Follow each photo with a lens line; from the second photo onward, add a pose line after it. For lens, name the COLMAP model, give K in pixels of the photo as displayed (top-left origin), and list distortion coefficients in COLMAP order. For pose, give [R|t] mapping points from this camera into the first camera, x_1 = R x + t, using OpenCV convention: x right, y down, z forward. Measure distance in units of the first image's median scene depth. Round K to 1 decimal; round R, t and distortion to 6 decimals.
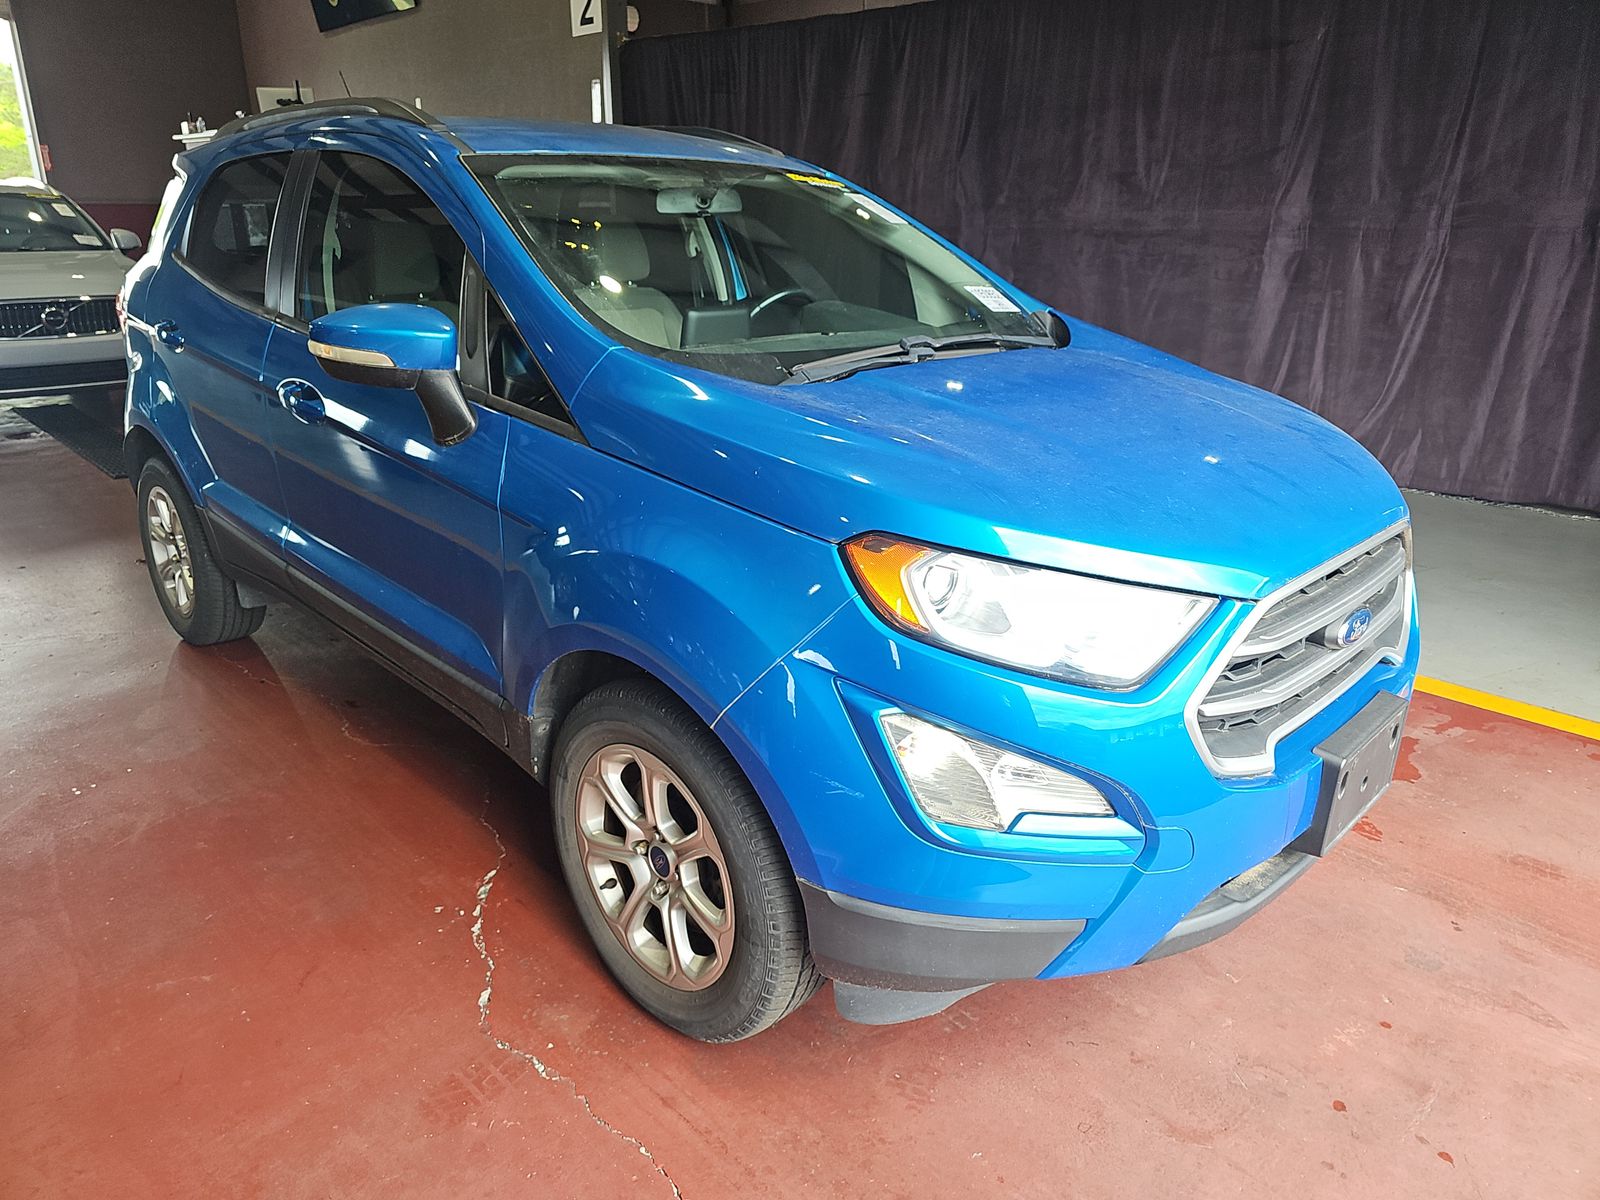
lens RADIAL K [[1061.4, 0, 800.0], [0, 1061.4, 600.0], [0, 0, 1]] dist [0.003877, 0.001291]
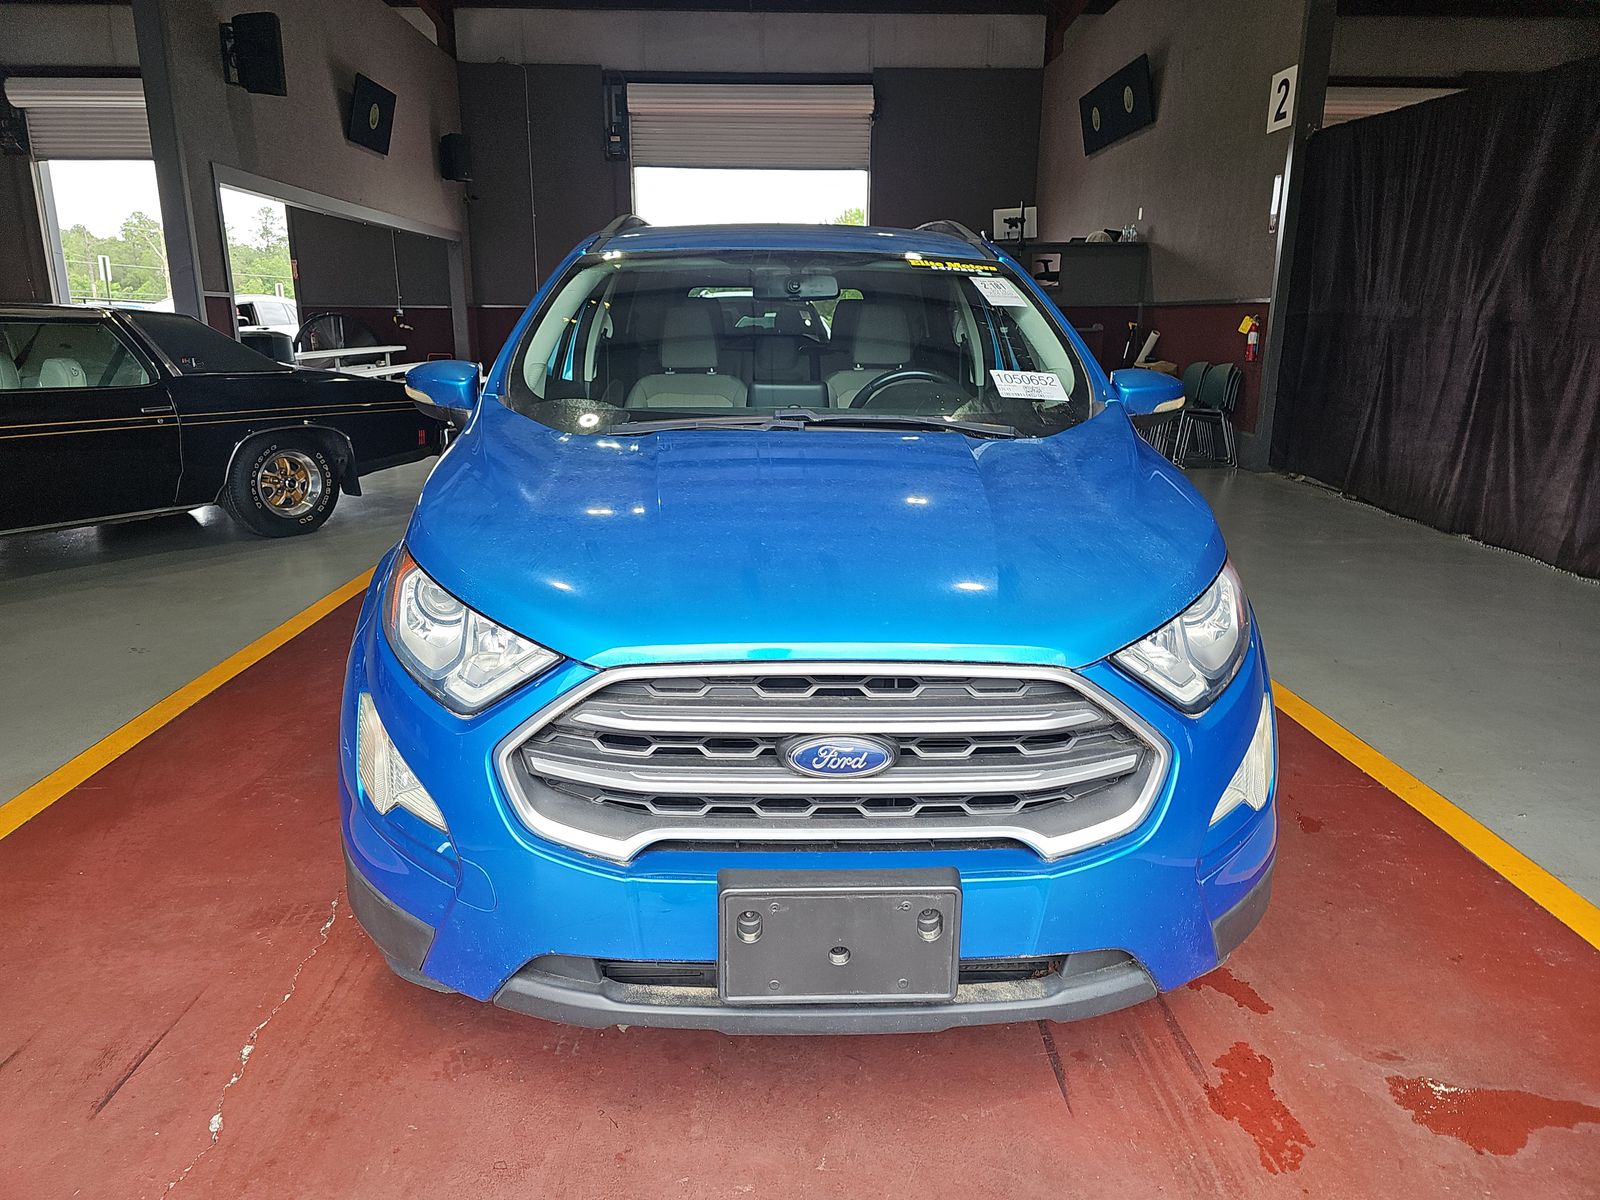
lens RADIAL K [[1061.4, 0, 800.0], [0, 1061.4, 600.0], [0, 0, 1]] dist [0.003877, 0.001291]
pose [[0.734917, 0.172708, -0.655797, 0.803468], [-0.229974, 0.973196, -0.001423, -0.069525], [0.637973, 0.151862, 0.754936, 0.260178]]
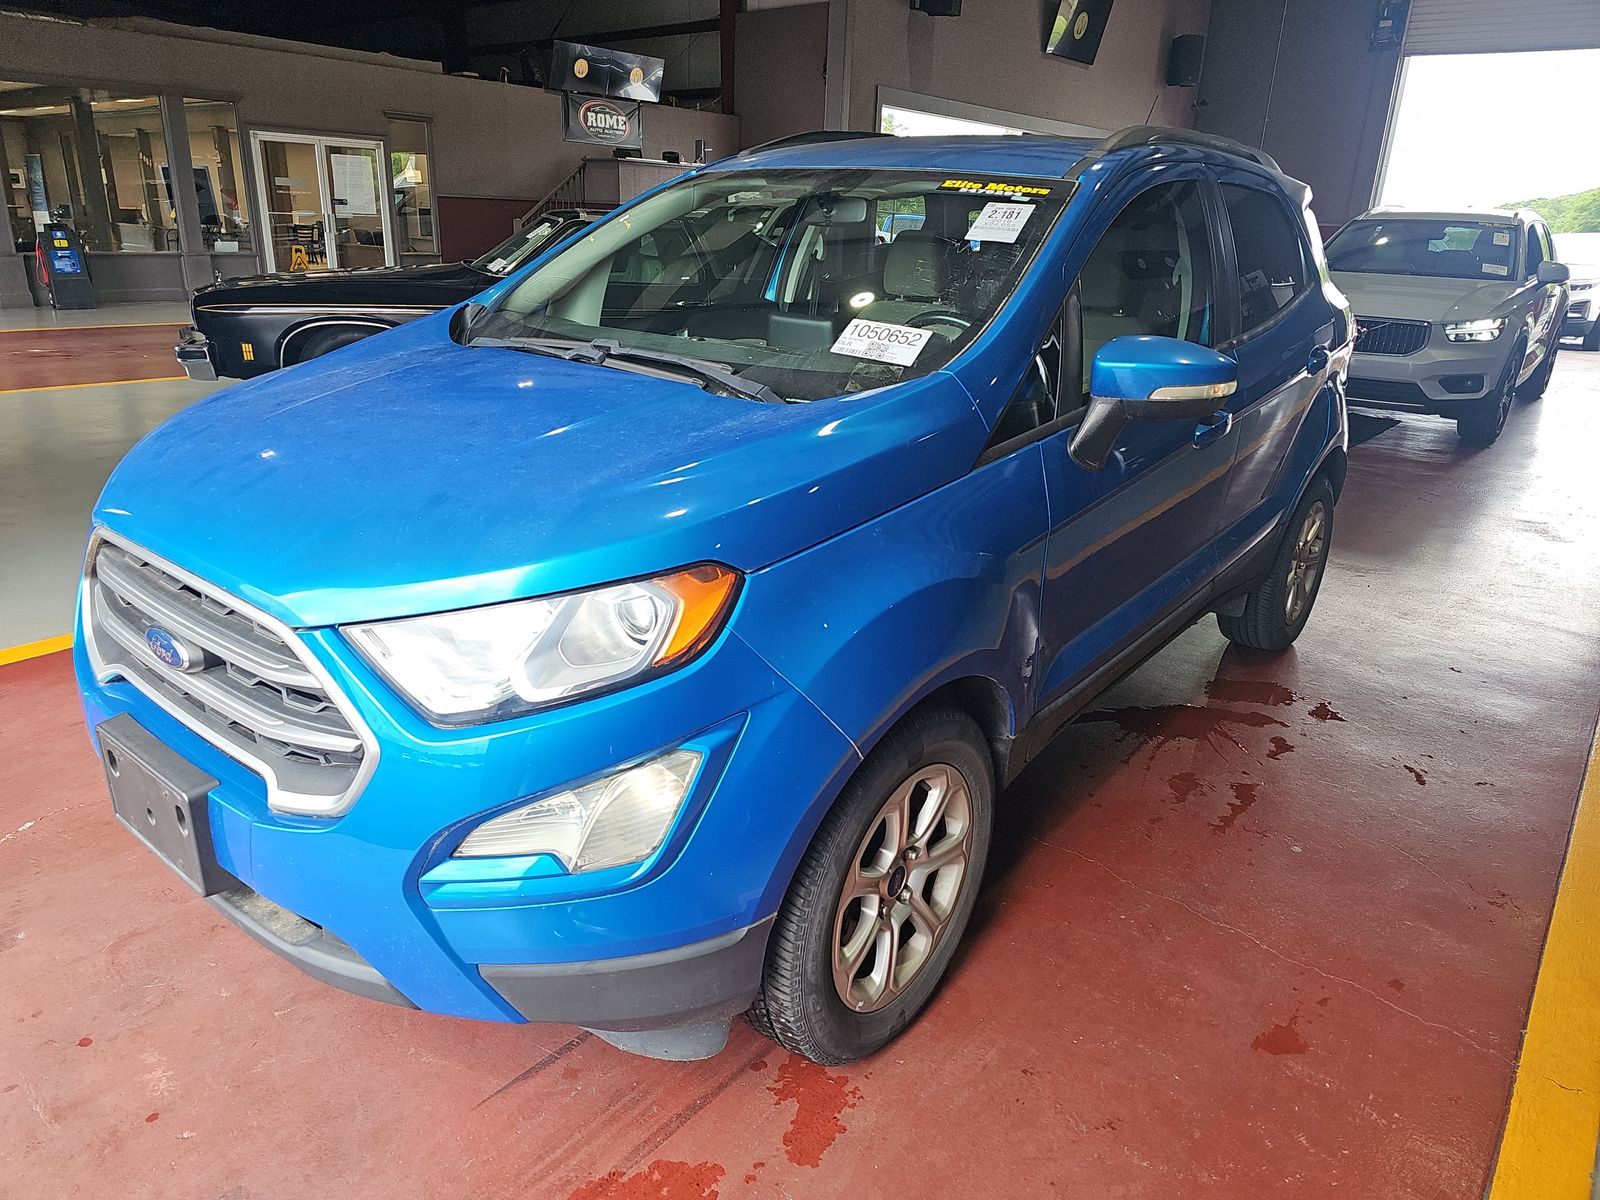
lens RADIAL K [[1077.2, 0, 800.0], [0, 1077.2, 600.0], [0, 0, 1]] dist [0.009042, -0.003407]
pose [[0.088840, 0.330756, -0.939525, 1.134450], [-0.364230, 0.888715, 0.278428, -0.373240], [0.927062, 0.317468, 0.199425, 1.032303]]
